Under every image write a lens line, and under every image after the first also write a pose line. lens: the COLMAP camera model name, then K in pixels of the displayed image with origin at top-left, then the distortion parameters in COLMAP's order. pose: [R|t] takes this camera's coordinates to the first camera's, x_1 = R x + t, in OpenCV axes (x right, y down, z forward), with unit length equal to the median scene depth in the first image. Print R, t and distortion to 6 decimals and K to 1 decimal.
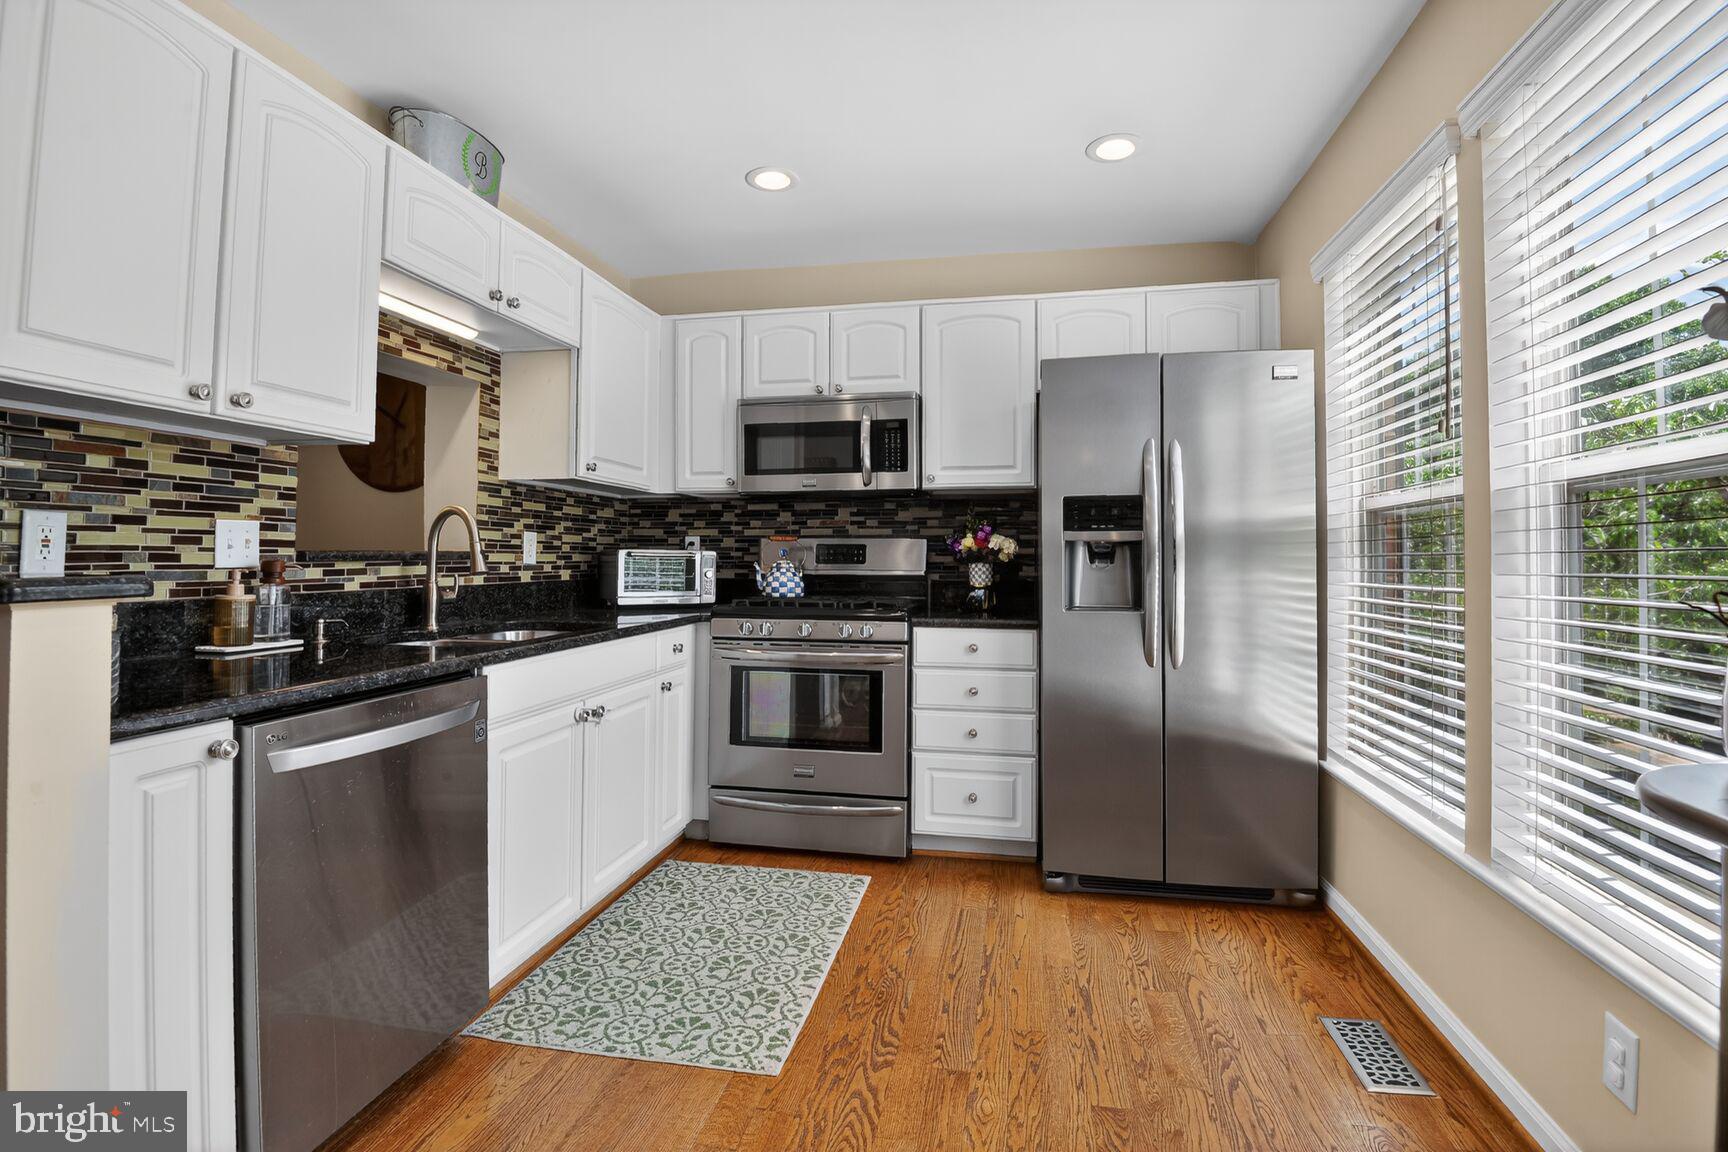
lens RADIAL K [[837.9, 0, 873.2], [0, 837.9, 527.7], [0, 0, 1]] dist [0.005381, -0.041147]
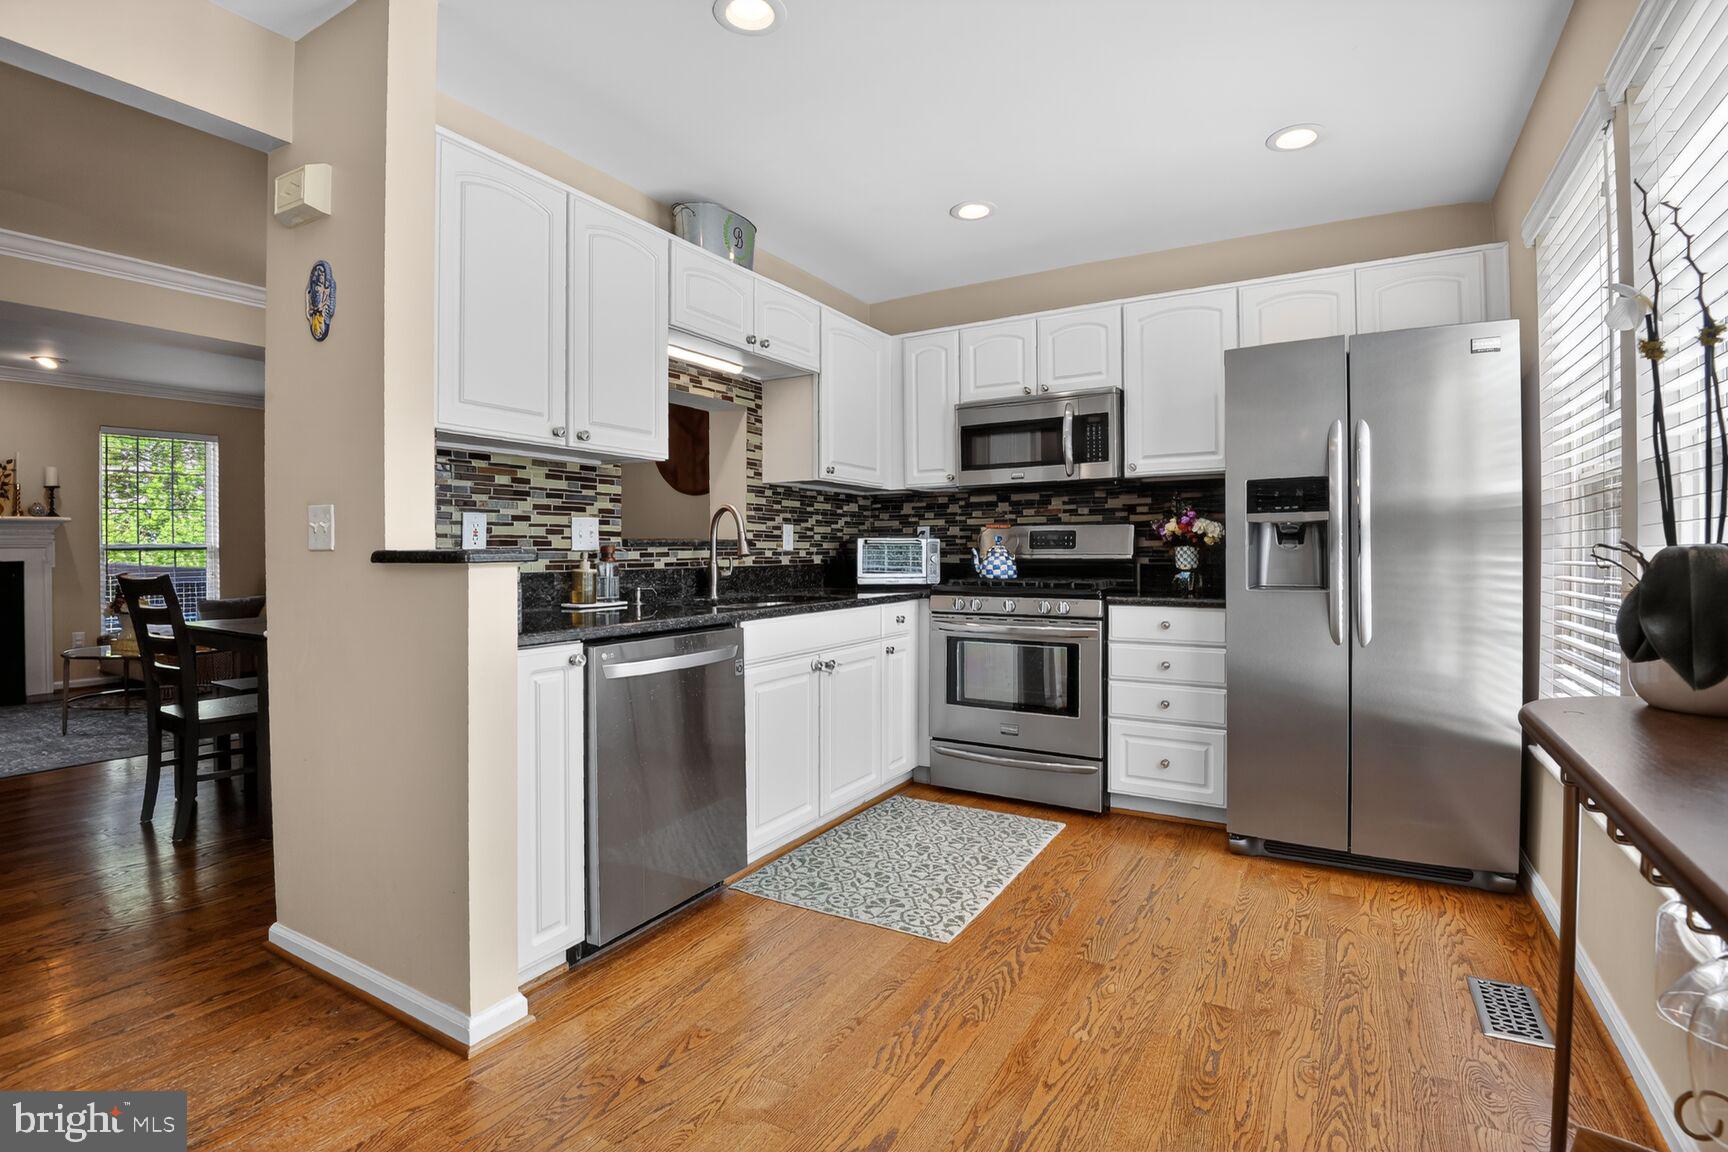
lens RADIAL K [[833.6, 0, 849.3], [0, 833.6, 541.7], [0, 0, 1]] dist [-0.001282, -0.023465]
pose [[0.938212, -0.010701, -0.345895, 0.119757], [0.019163, 0.999595, 0.021054, 0.007958], [0.345529, -0.026382, 0.938037, -0.146425]]
